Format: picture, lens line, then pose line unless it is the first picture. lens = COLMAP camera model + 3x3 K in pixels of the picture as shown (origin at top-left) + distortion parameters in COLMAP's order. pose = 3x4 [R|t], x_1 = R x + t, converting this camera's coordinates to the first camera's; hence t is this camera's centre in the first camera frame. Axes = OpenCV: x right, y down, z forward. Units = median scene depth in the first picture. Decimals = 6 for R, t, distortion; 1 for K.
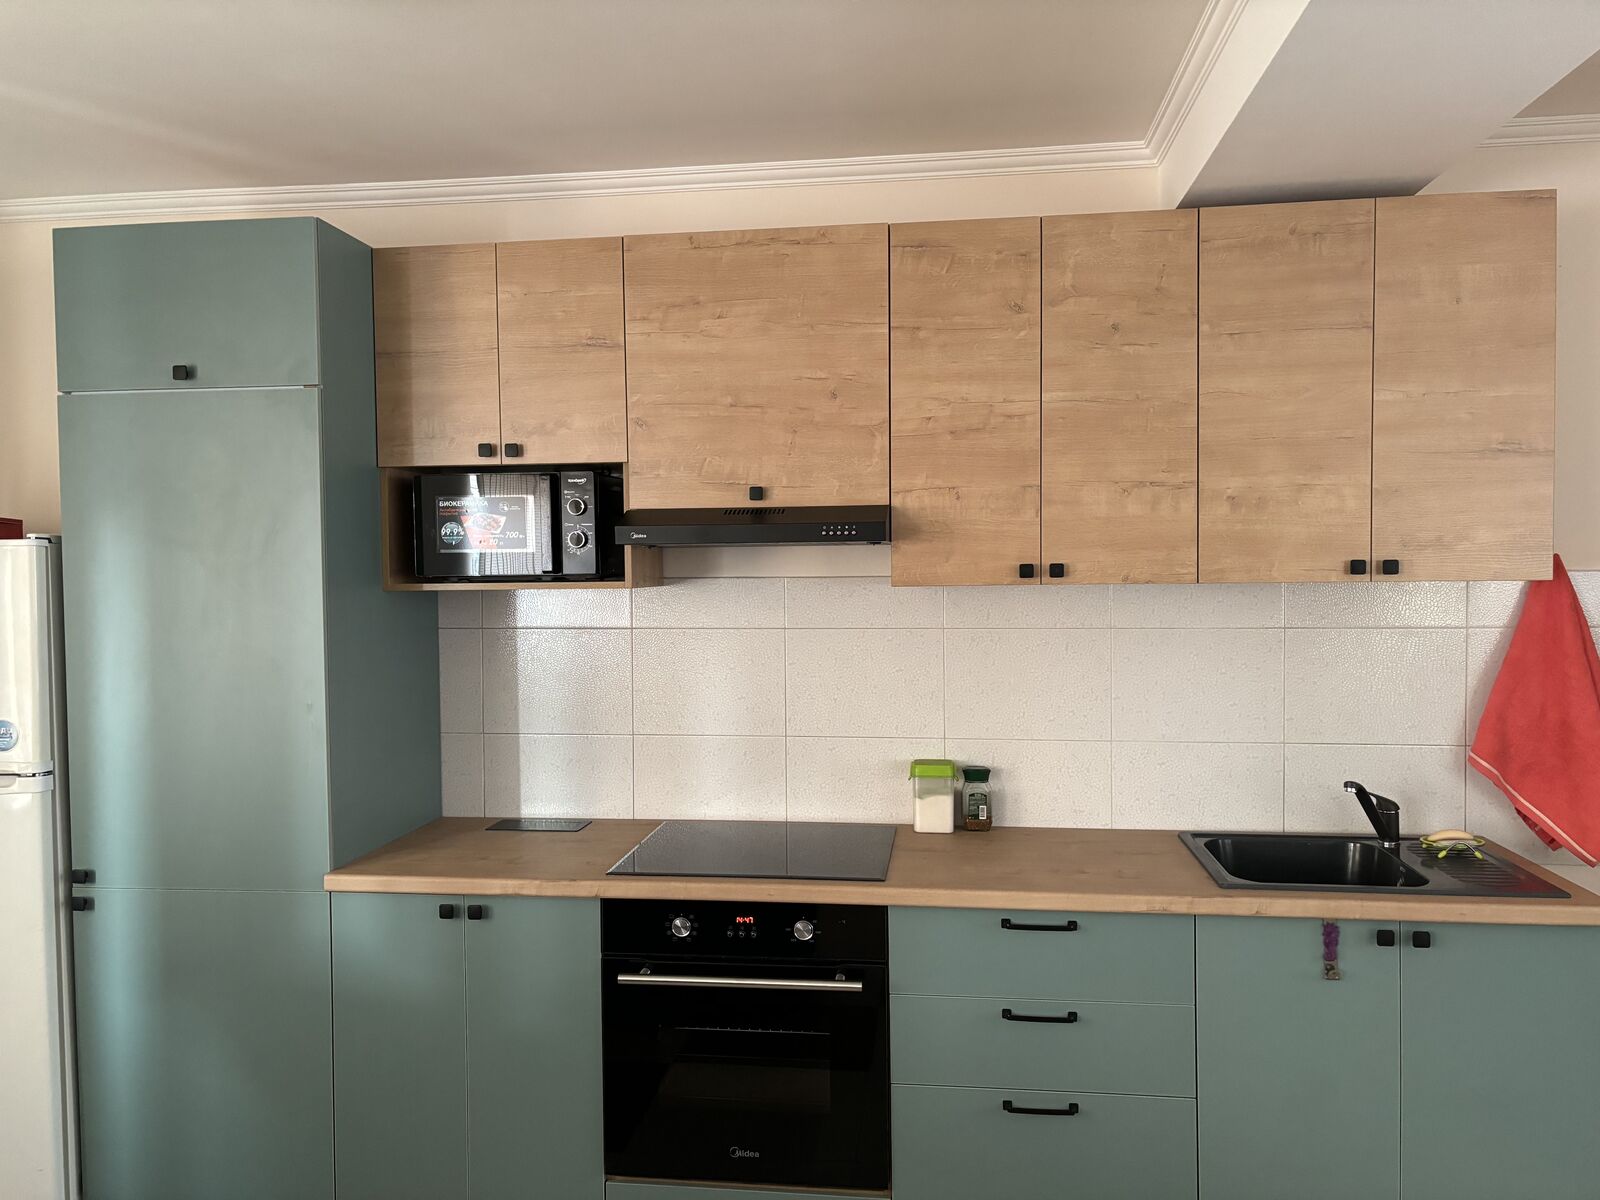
lens RADIAL K [[1206.0, 0, 781.3], [0, 1206.0, 603.6], [0, 0, 1]] dist [0.030035, -0.001147]
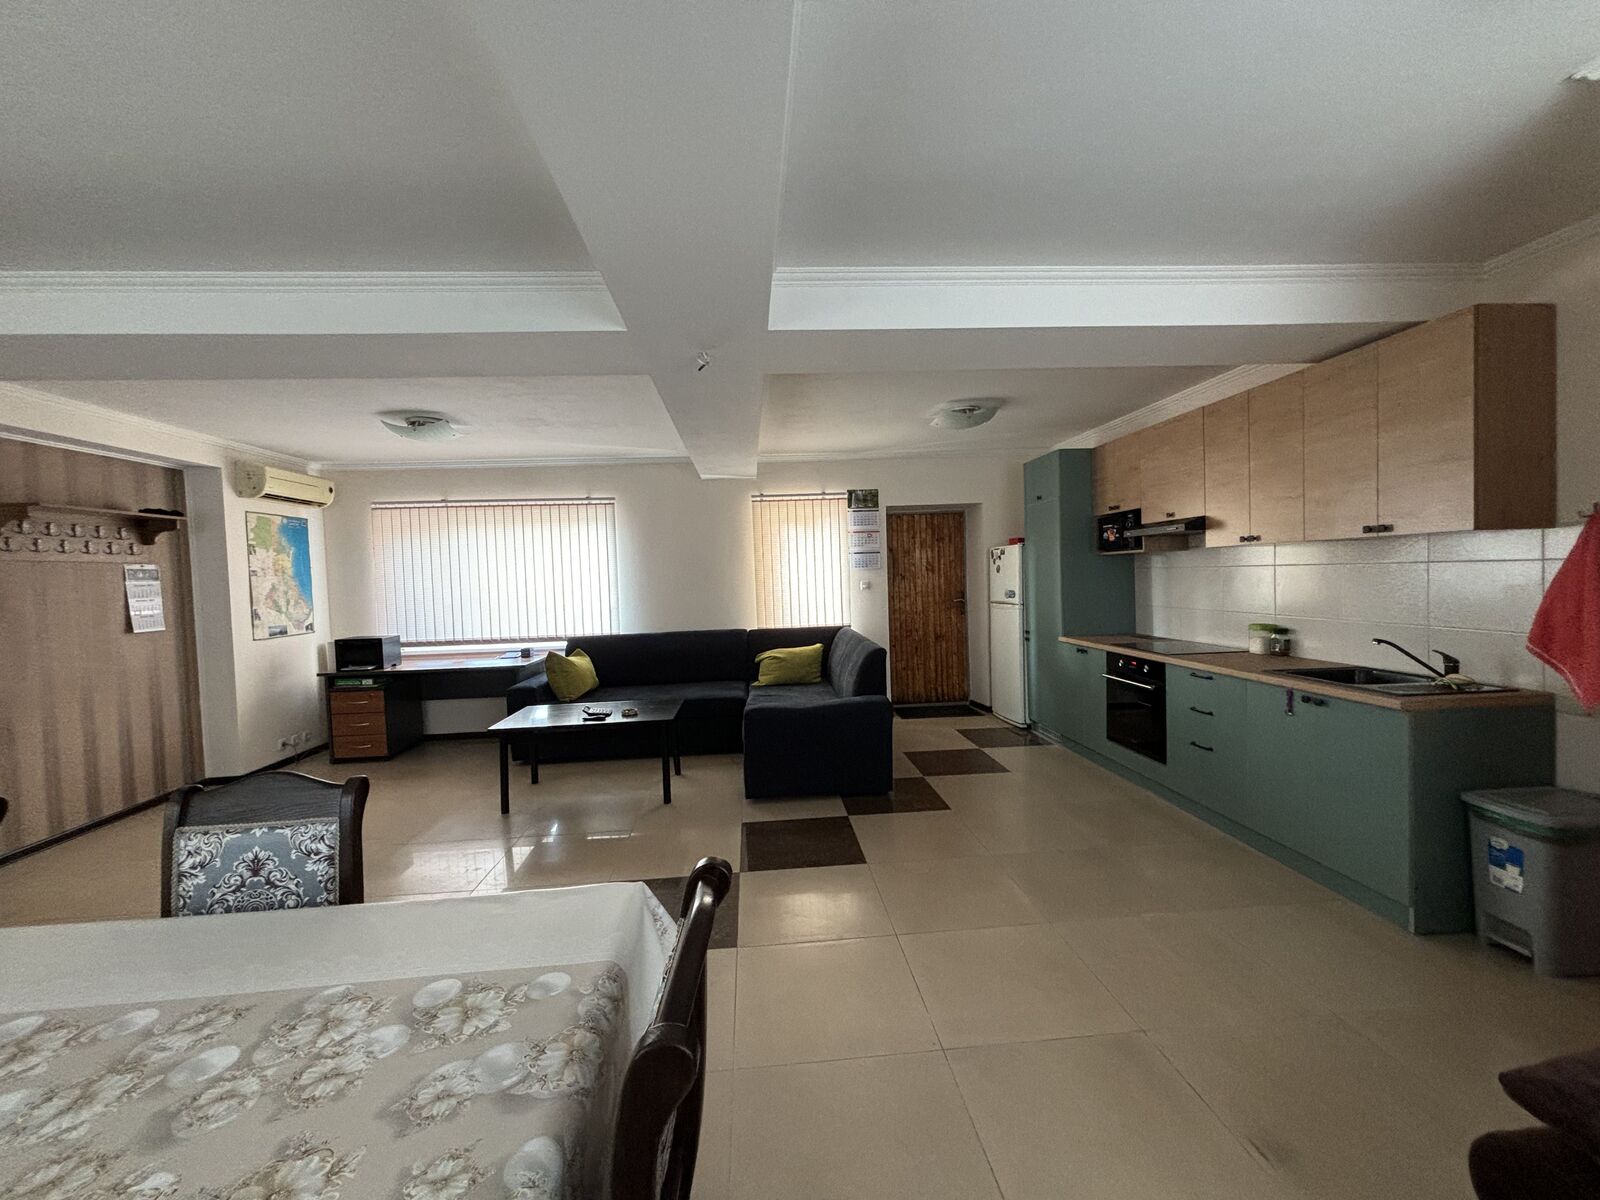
lens RADIAL K [[643.3, 0, 799.2], [0, 643.3, 594.8], [0, 0, 1]] dist [-0.001040, -0.000236]
pose [[0.208527, 0.031960, -0.977494, 1.249667], [-0.001385, 0.999475, 0.032383, 0.042323], [0.978016, -0.005398, 0.208461, -0.123575]]
